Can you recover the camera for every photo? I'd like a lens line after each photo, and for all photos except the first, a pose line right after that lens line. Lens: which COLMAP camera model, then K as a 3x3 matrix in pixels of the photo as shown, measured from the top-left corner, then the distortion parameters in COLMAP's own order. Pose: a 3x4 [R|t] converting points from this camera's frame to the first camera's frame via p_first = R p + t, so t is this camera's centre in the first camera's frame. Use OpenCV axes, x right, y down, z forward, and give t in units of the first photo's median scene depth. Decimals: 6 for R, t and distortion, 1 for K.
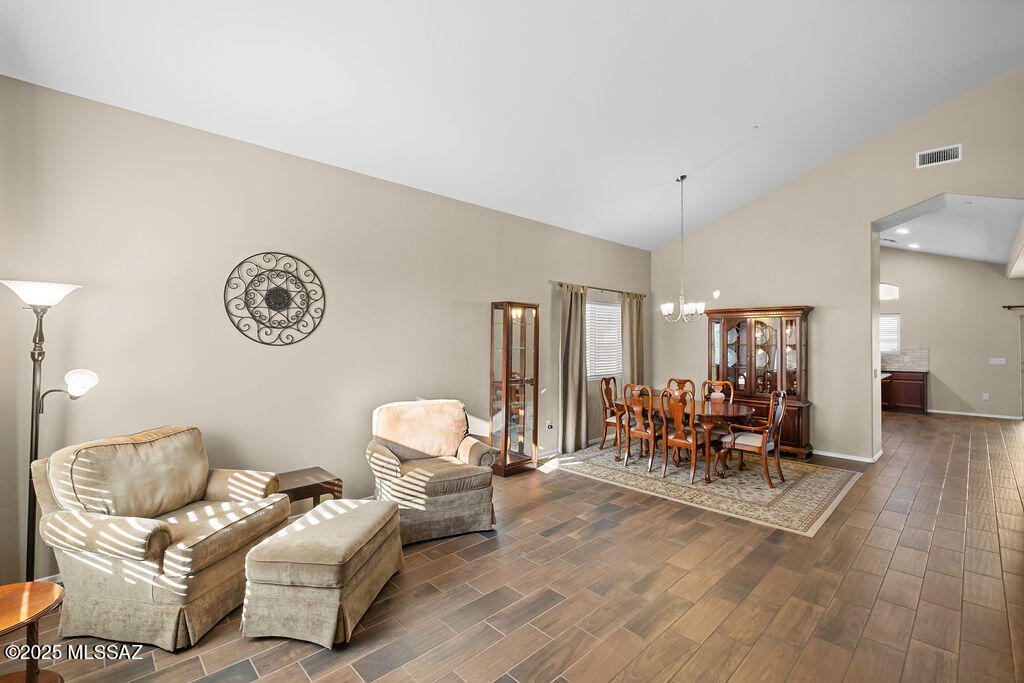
lens RADIAL K [[444.9, 0, 516.8], [0, 444.9, 331.4], [0, 0, 1]] dist [-0.002571, -0.002935]
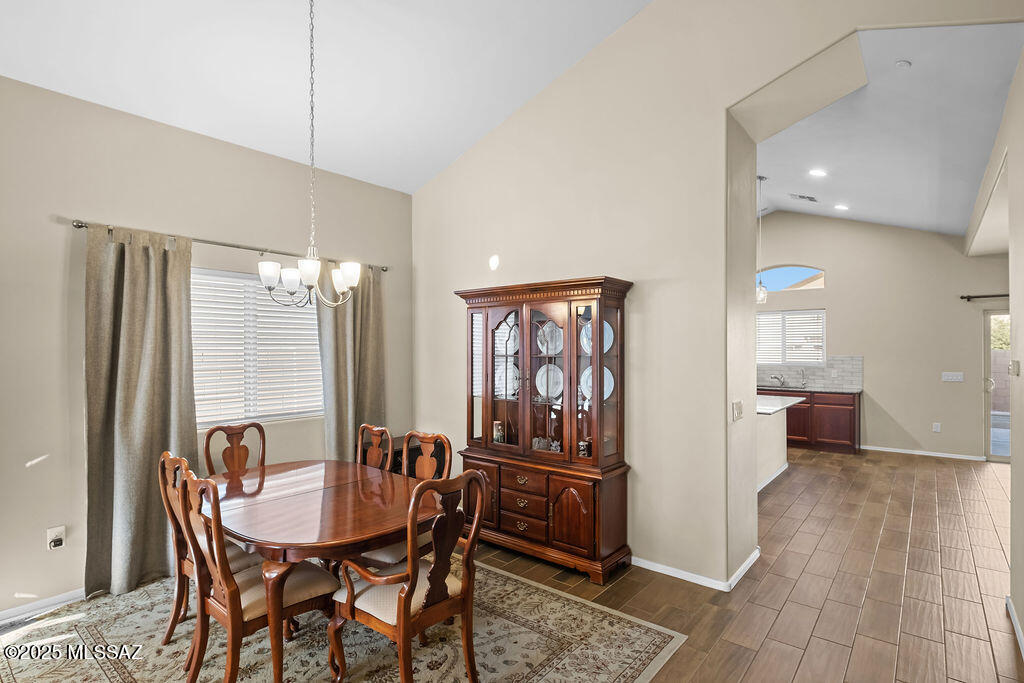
lens RADIAL K [[509.6, 0, 507.2], [0, 509.6, 347.9], [0, 0, 1]] dist [0.002220, -0.000570]
pose [[0.993595, -0.005738, 0.112857, 0.394456], [0.004150, 0.999889, 0.014306, 0.010728], [-0.112927, -0.013746, 0.993508, 0.368705]]
